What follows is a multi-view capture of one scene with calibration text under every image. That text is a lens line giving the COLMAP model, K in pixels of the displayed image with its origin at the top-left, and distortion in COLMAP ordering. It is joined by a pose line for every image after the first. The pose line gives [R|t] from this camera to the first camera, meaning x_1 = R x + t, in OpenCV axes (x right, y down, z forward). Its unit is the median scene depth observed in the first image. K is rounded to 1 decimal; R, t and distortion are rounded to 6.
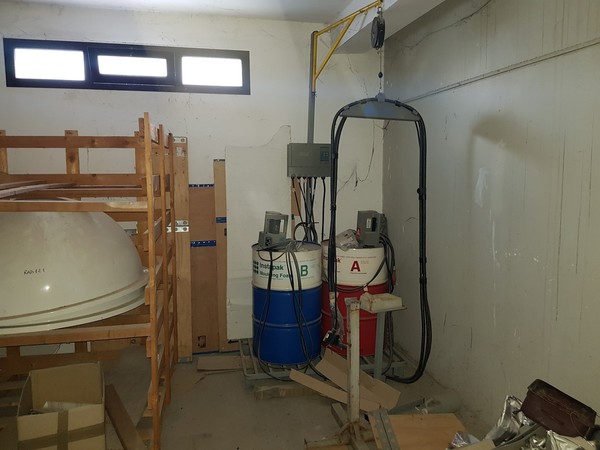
lens RADIAL K [[466.3, 0, 302.7], [0, 466.3, 216.7], [0, 0, 1]] dist [0.057655, -0.100759]
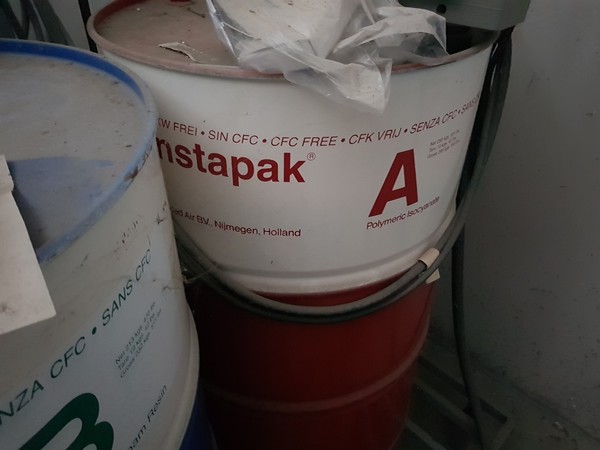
lens RADIAL K [[466.3, 0, 303.7], [0, 466.3, 213.3], [0, 0, 1]] dist [0.057655, -0.100759]
pose [[0.847250, -0.305574, 0.434503, 0.016461], [0.051076, 0.861047, 0.505955, 0.036534], [-0.528734, -0.406477, 0.745129, 0.946092]]
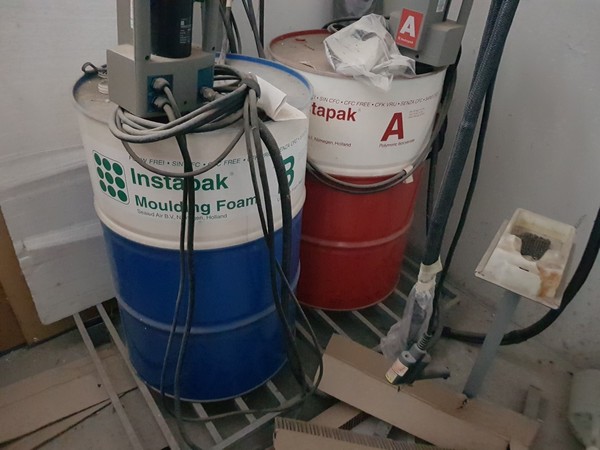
lens RADIAL K [[466.3, 0, 295.1], [0, 466.3, 220.7], [0, 0, 1]] dist [0.057655, -0.100759]
pose [[0.906396, -0.205561, 0.369040, -0.115142], [-0.000424, 0.873173, 0.487411, -0.009558], [-0.422429, -0.441943, 0.791353, 0.748016]]
